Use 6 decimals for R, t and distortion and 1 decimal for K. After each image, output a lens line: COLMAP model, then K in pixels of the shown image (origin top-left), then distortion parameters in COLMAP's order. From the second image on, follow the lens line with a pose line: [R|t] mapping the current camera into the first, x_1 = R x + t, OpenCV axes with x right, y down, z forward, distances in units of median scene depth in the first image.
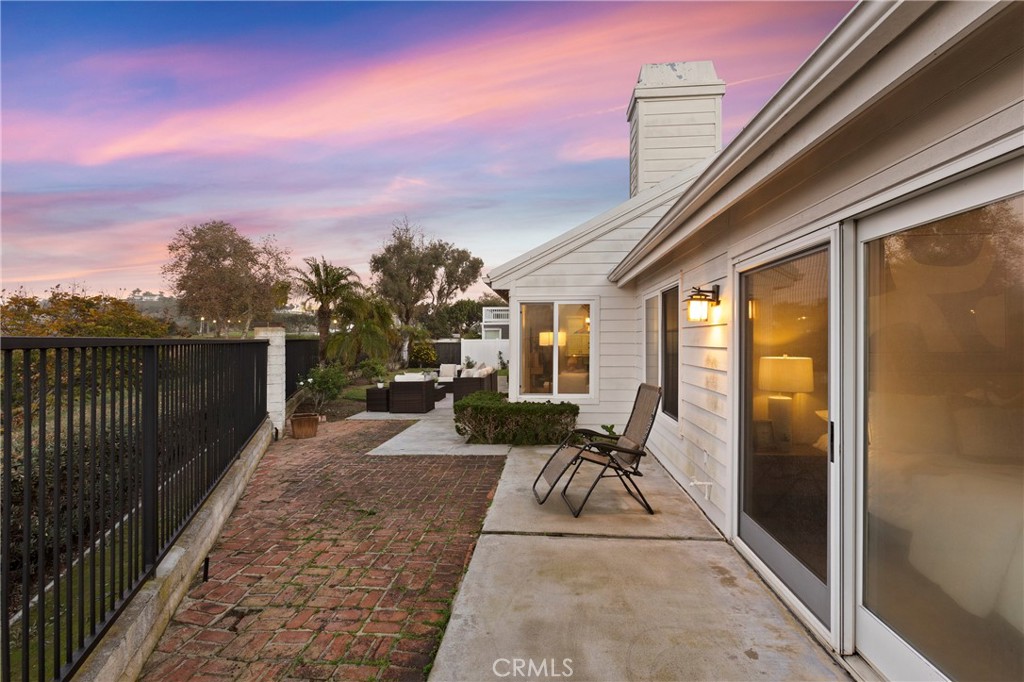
lens RADIAL K [[471.1, 0, 506.9], [0, 471.1, 339.7], [0, 0, 1]] dist [-0.004660, 0.010060]
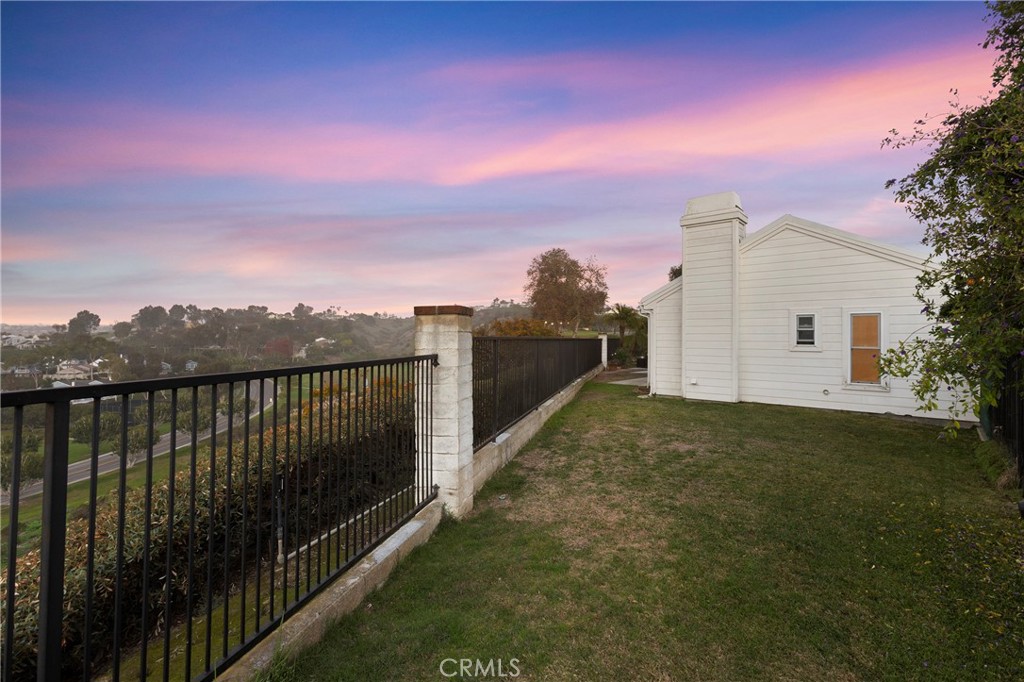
lens RADIAL K [[487.2, 0, 512.6], [0, 487.2, 321.7], [0, 0, 1]] dist [-0.000744, -0.000093]
pose [[0.812711, -0.015099, -0.582471, 0.084871], [-0.005386, 0.999427, -0.033422, 0.000032], [0.582642, 0.030300, 0.812164, -0.187086]]
